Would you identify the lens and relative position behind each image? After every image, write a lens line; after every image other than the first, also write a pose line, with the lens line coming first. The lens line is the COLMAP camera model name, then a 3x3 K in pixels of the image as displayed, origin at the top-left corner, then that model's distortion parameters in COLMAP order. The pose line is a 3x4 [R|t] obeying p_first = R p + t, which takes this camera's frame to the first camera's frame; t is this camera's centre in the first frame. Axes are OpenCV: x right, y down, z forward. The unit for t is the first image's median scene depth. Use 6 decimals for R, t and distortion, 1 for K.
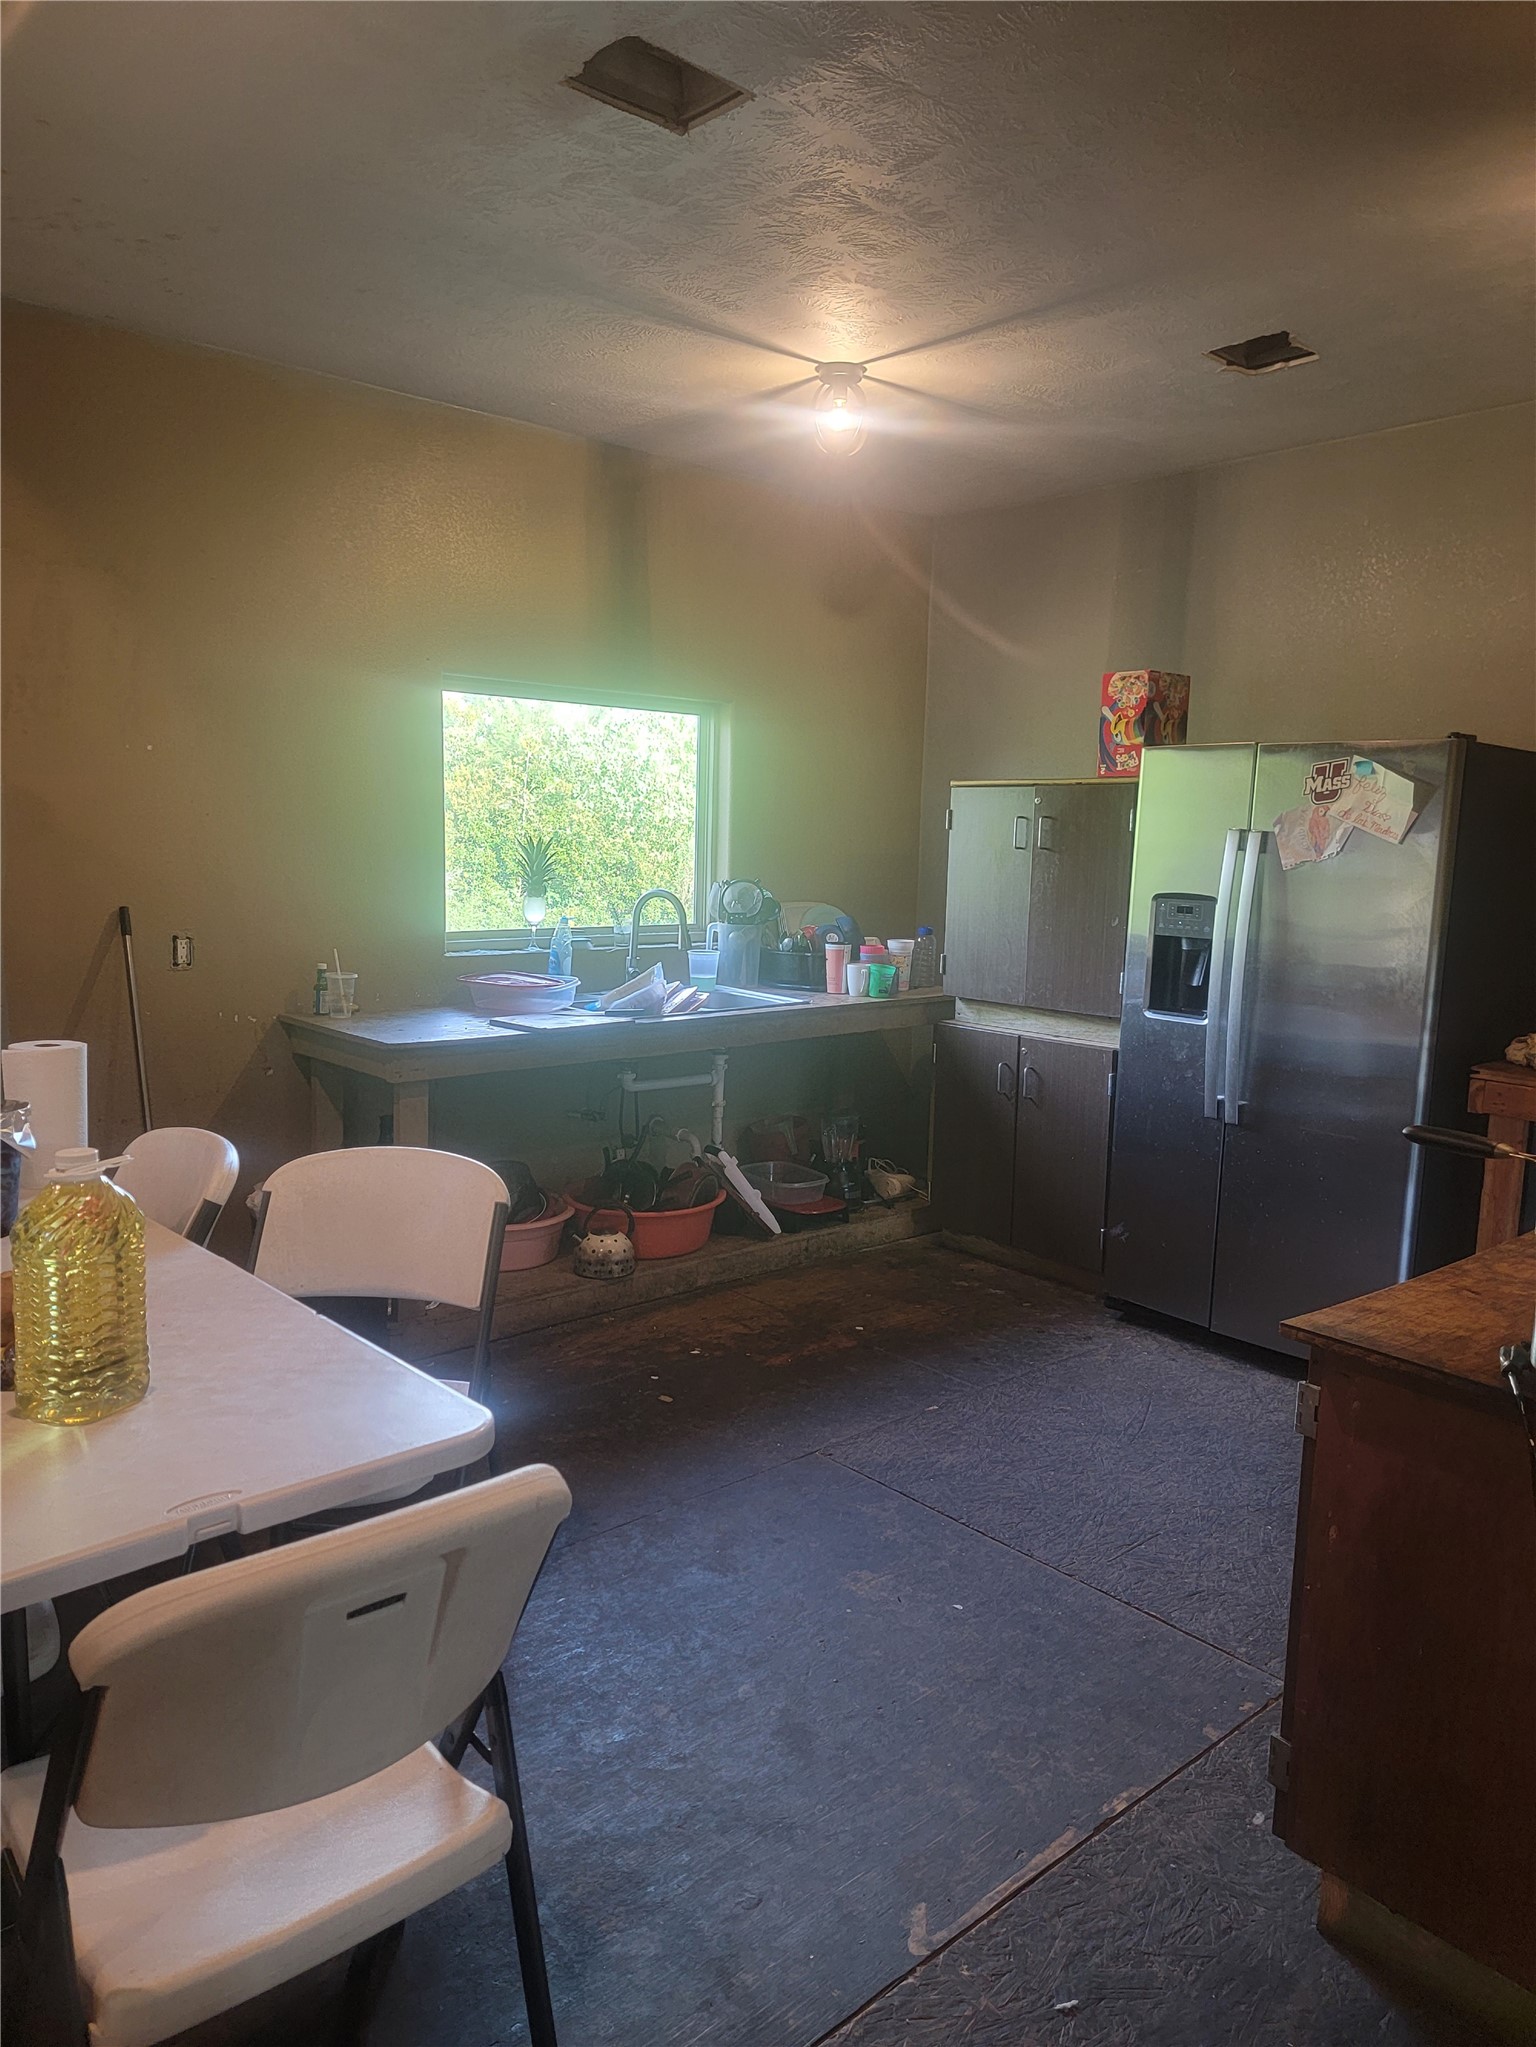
lens RADIAL K [[1442.5, 0, 766.0], [0, 1442.5, 1032.2], [0, 0, 1]] dist [0.070267, -0.039049]
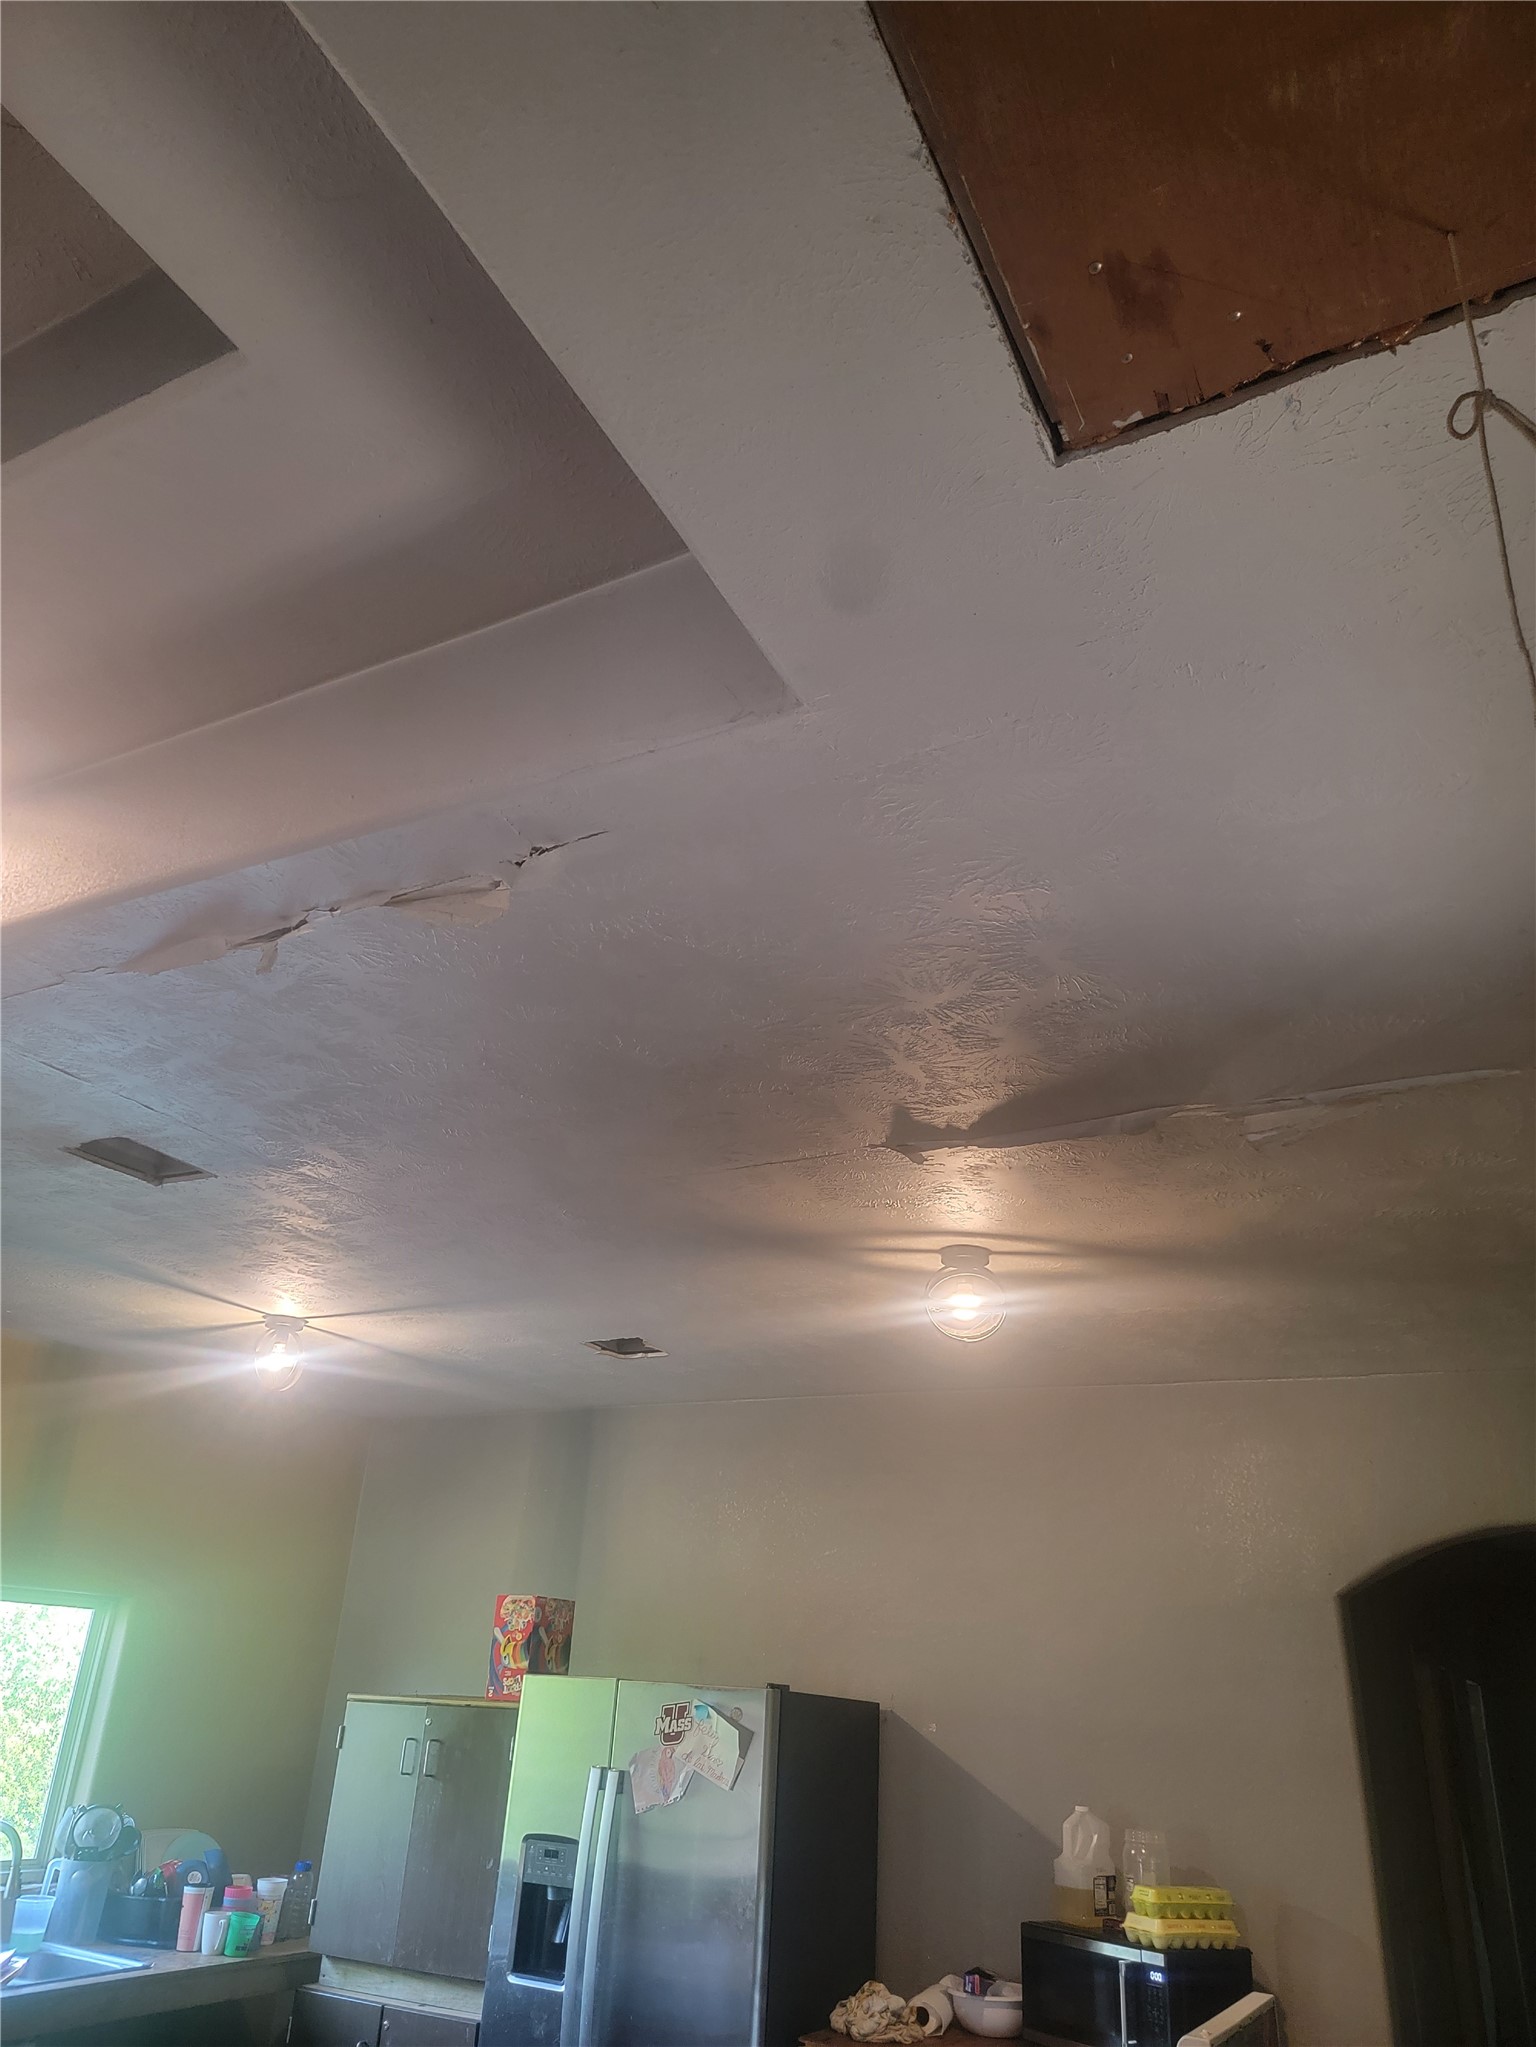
lens RADIAL K [[1442.5, 0, 758.7], [0, 1442.5, 1014.7], [0, 0, 1]] dist [0.070267, -0.039049]
pose [[0.942761, 0.161900, 0.291531, 0.026479], [0.019537, 0.845918, -0.532955, -0.027133], [-0.332897, 0.508145, 0.794335, -0.164601]]
